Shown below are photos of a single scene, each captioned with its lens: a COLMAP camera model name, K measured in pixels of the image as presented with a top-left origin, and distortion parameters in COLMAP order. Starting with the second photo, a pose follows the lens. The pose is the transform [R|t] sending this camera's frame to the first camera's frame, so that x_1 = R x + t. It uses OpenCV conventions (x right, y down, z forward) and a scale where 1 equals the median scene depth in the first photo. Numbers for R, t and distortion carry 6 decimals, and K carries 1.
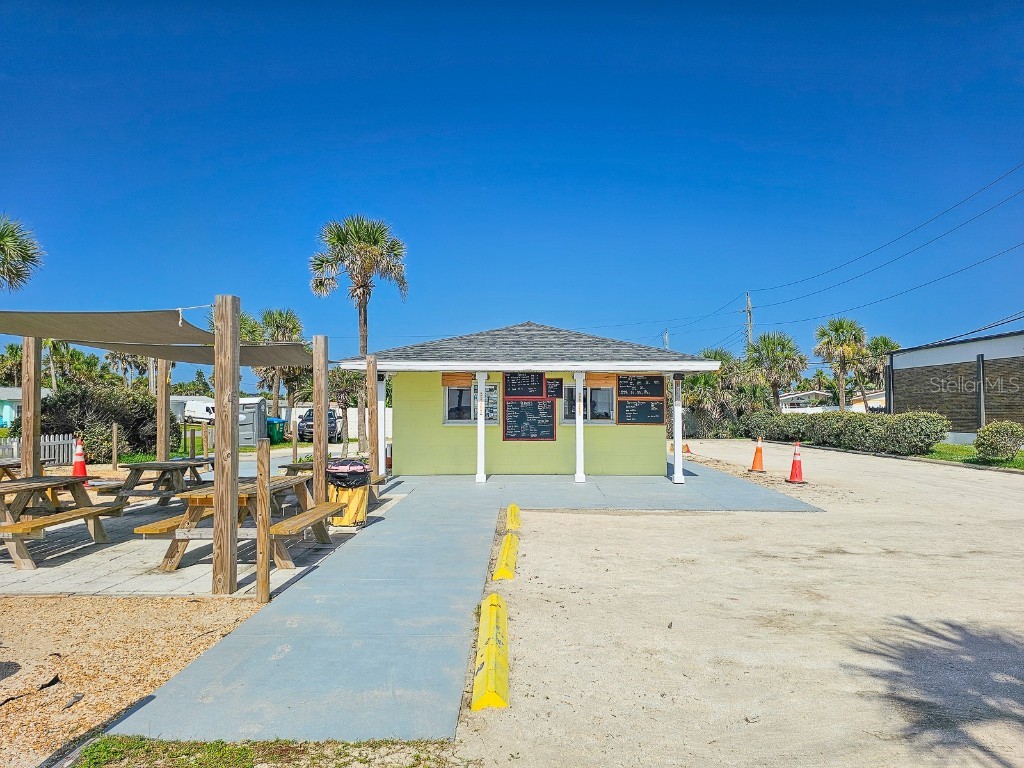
lens RADIAL K [[695.0, 0, 530.7], [0, 695.0, 400.3], [0, 0, 1]] dist [0.030956, -0.029008]
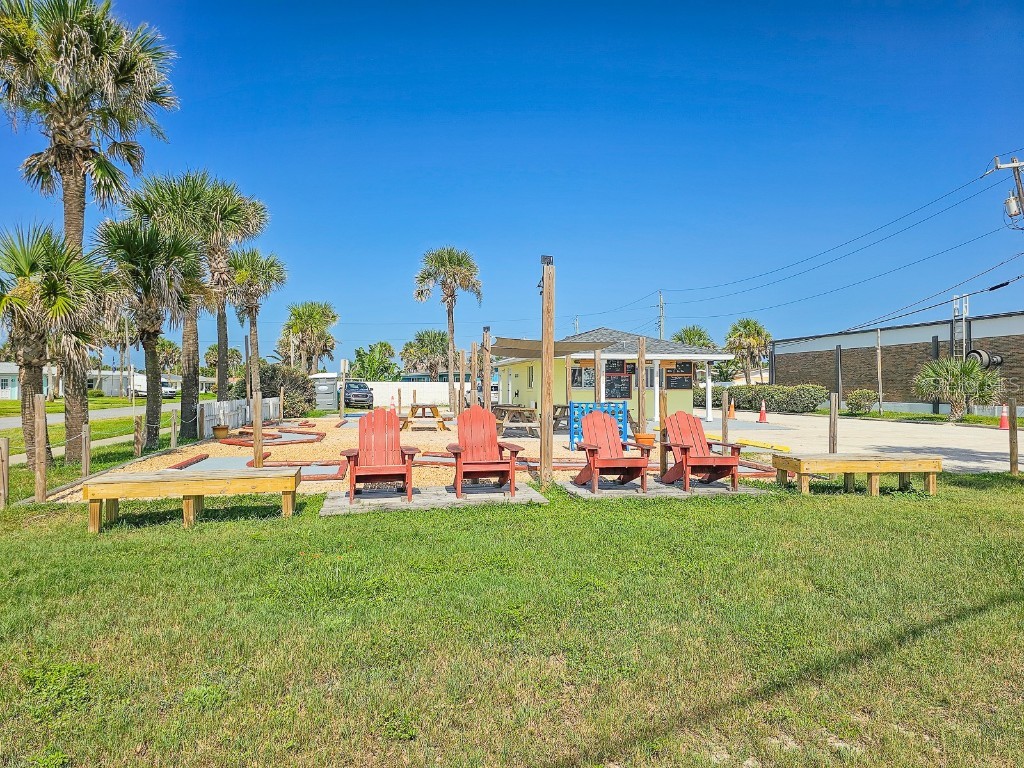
lens RADIAL K [[695.0, 0, 498.6], [0, 695.0, 369.5], [0, 0, 1]] dist [0.030956, -0.029008]
pose [[0.988127, 0.006010, 0.153523, -0.550283], [-0.004483, 0.999937, -0.010286, 0.003788], [-0.153575, 0.009476, 0.988092, -0.642960]]
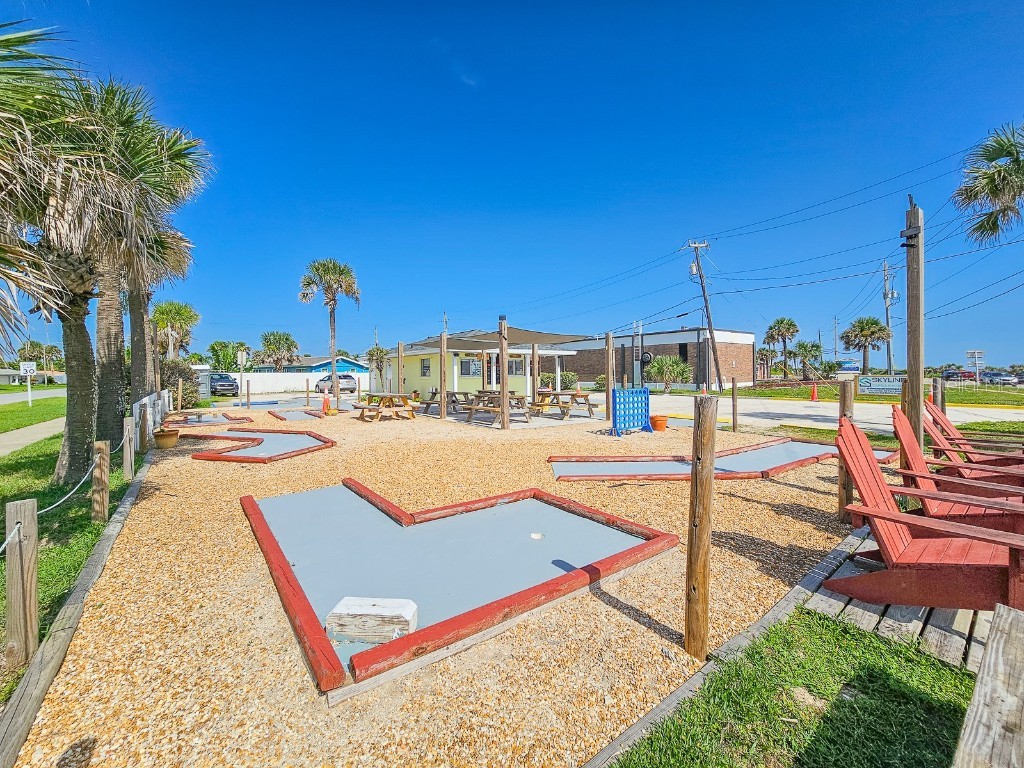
lens RADIAL K [[430.2, 0, 503.9], [0, 430.2, 367.3], [0, 0, 1]] dist [-0.002787, -0.000300]
pose [[0.813459, 0.003265, 0.581613, -0.778174], [-0.000511, 0.999988, -0.004899, 0.009681], [-0.581622, 0.003688, 0.813451, -0.149873]]
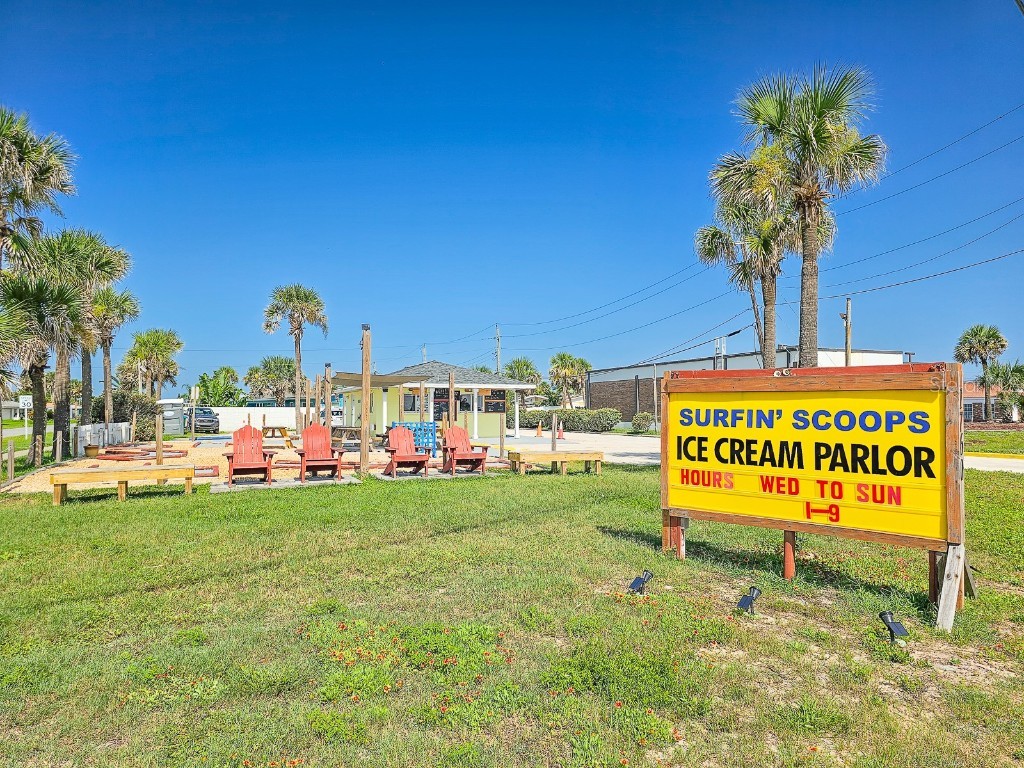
lens RADIAL K [[695.0, 0, 511.9], [0, 695.0, 383.5], [0, 0, 1]] dist [0.030956, -0.029008]
pose [[0.927113, 0.013649, 0.374533, -0.579545], [-0.003951, 0.999637, -0.026651, 0.000716], [-0.374761, 0.023228, 0.926830, -0.968285]]
